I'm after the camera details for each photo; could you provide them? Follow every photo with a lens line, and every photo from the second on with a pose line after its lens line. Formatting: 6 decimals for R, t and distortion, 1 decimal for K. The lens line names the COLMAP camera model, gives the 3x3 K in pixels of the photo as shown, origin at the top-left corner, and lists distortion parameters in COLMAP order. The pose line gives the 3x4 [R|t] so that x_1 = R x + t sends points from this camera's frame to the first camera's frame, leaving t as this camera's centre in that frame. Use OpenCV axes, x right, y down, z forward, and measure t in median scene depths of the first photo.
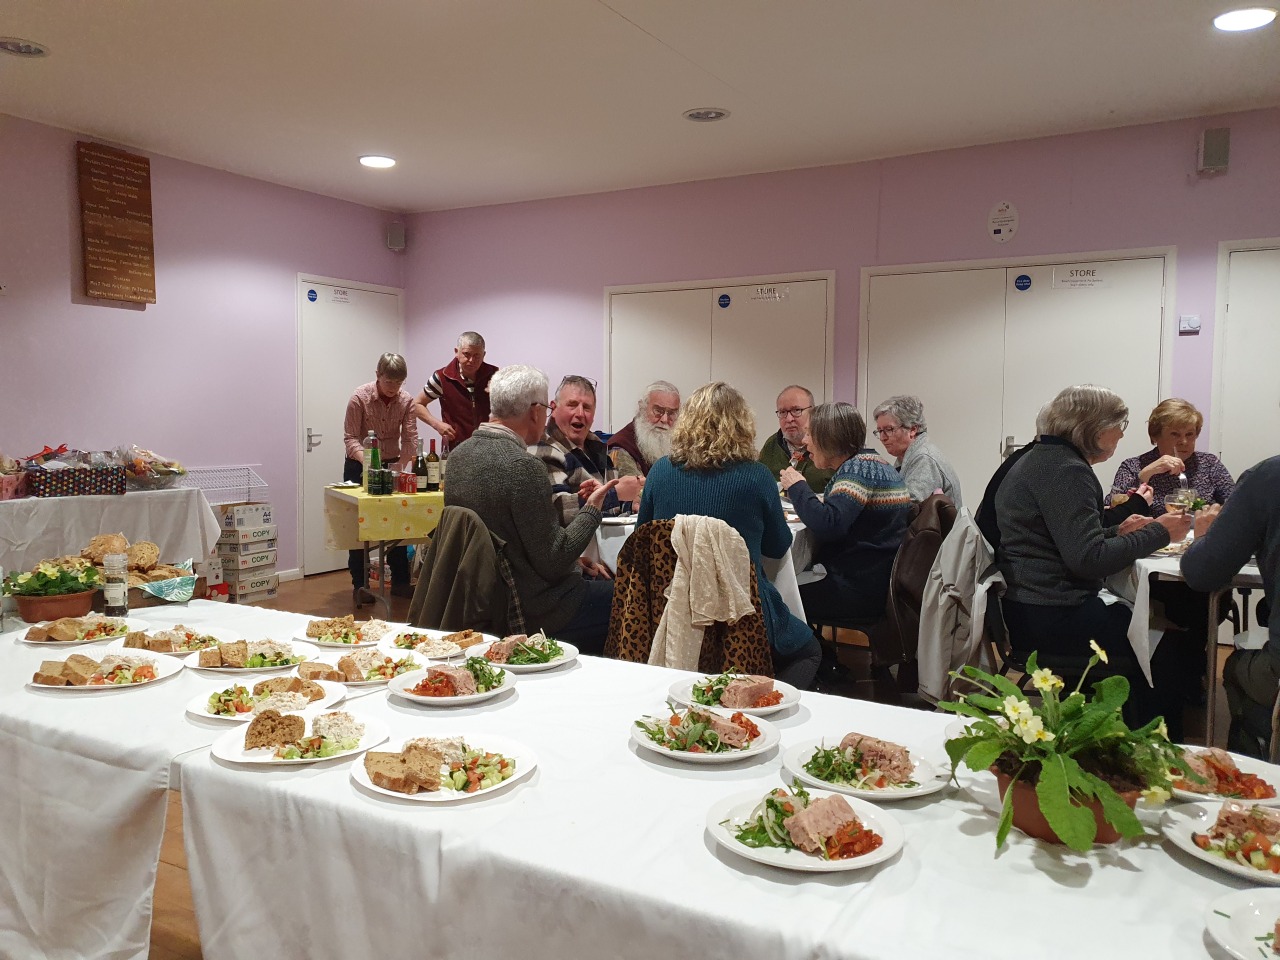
lens RADIAL K [[969.5, 0, 640.0], [0, 969.5, 480.0], [0, 0, 1]] dist [-0.000108, -0.000737]
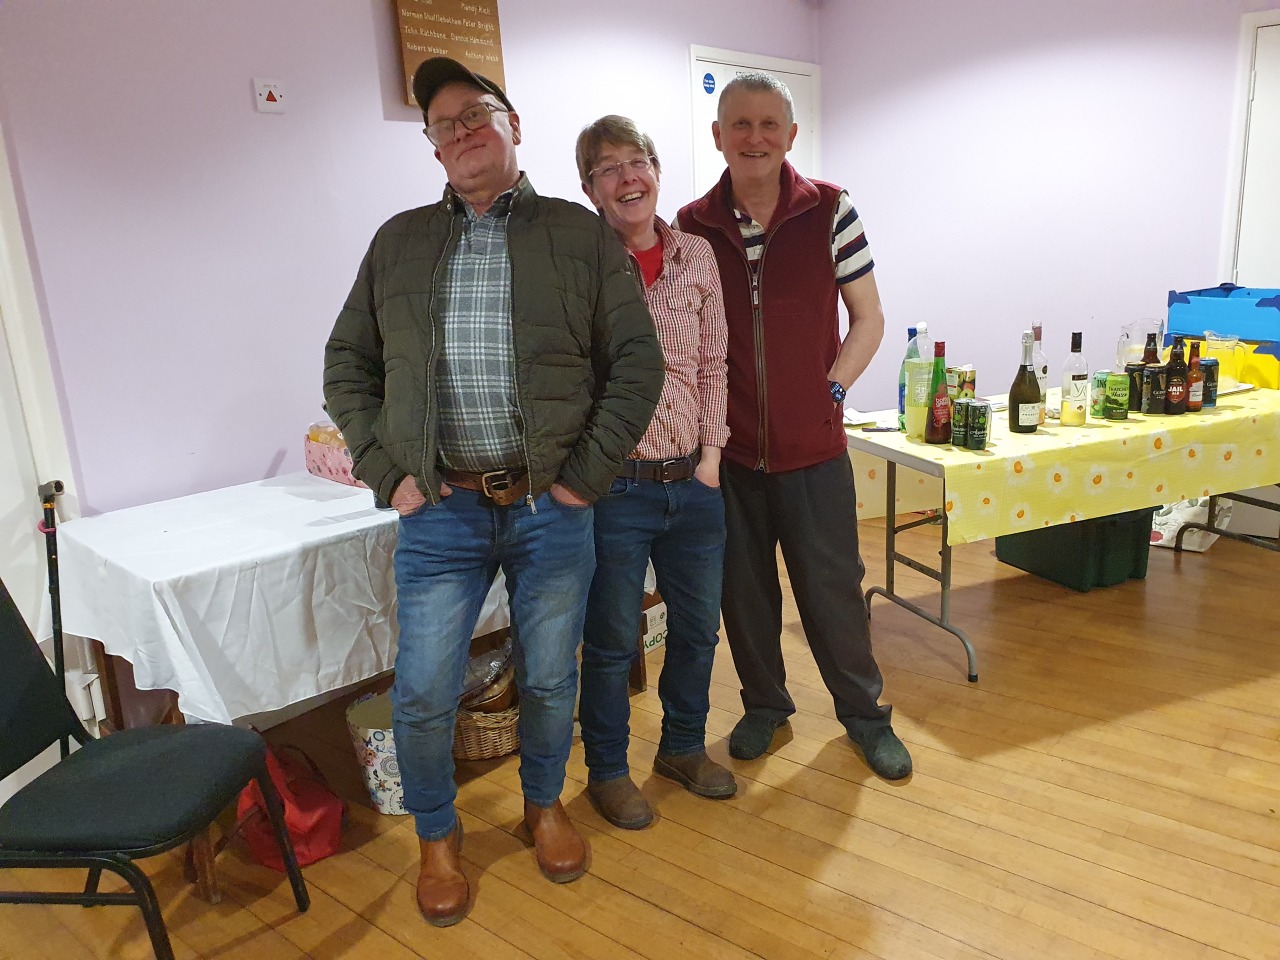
lens RADIAL K [[969.5, 0, 640.0], [0, 969.5, 480.0], [0, 0, 1]] dist [-0.000108, -0.000737]
pose [[0.979341, -0.013956, -0.201733, -0.314873], [0.051017, 0.982396, 0.179709, -0.068411], [0.195674, -0.186289, 0.962813, 0.429792]]
